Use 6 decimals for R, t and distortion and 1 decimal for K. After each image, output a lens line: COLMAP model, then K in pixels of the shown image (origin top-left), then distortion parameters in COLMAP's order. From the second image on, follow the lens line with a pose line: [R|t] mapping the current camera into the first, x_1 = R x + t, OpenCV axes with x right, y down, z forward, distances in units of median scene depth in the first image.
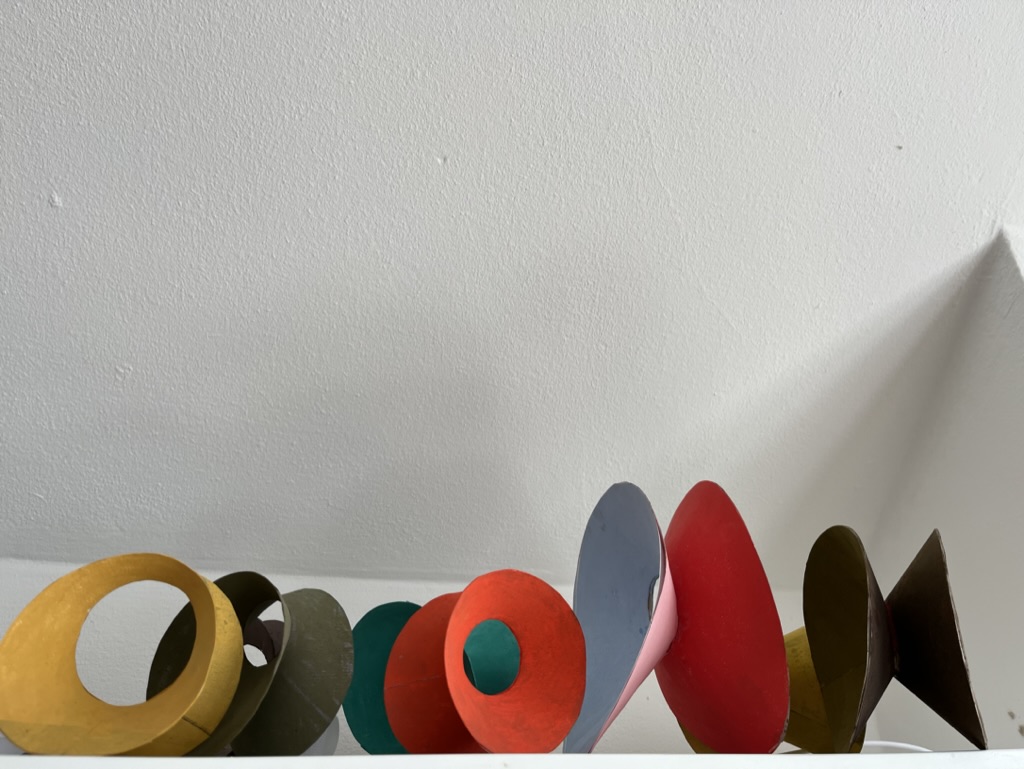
lens RADIAL K [[771.4, 0, 503.3], [0, 771.4, 386.9], [0, 0, 1]] dist [0.021505, -0.023522]
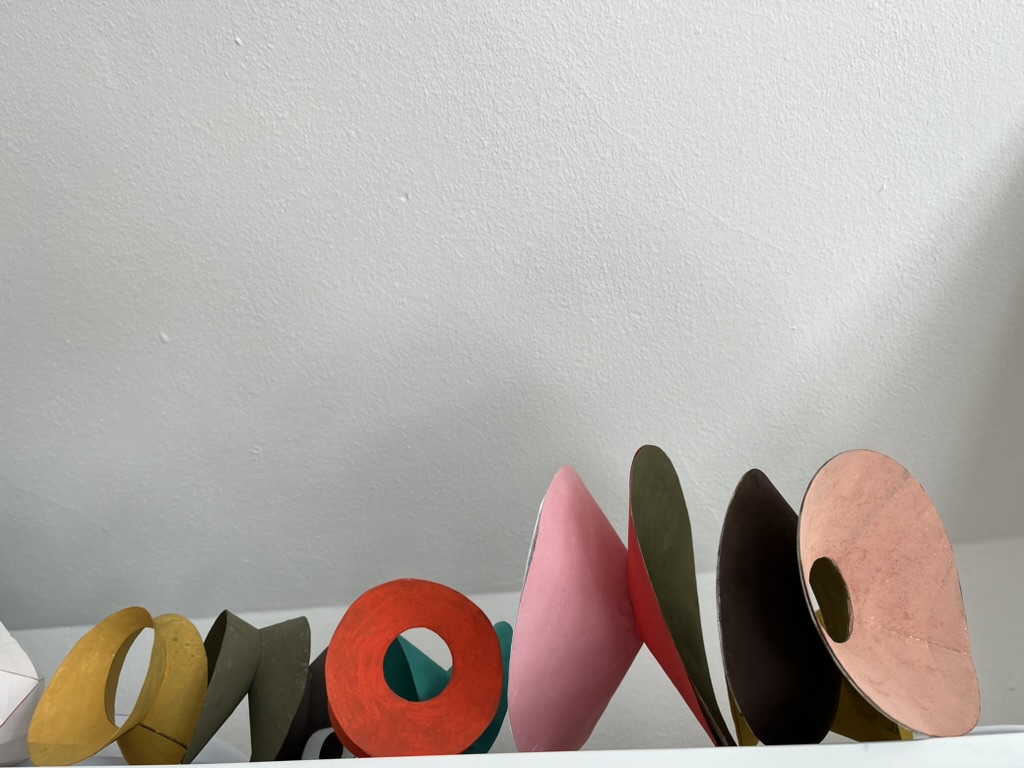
lens RADIAL K [[771.4, 0, 503.0], [0, 771.4, 381.5], [0, 0, 1]] dist [0.021505, -0.023522]
pose [[0.849028, -0.251566, -0.464614, 0.442098], [0.243812, 0.966691, -0.077877, 0.062909], [0.468729, -0.047159, 0.882082, 0.109186]]
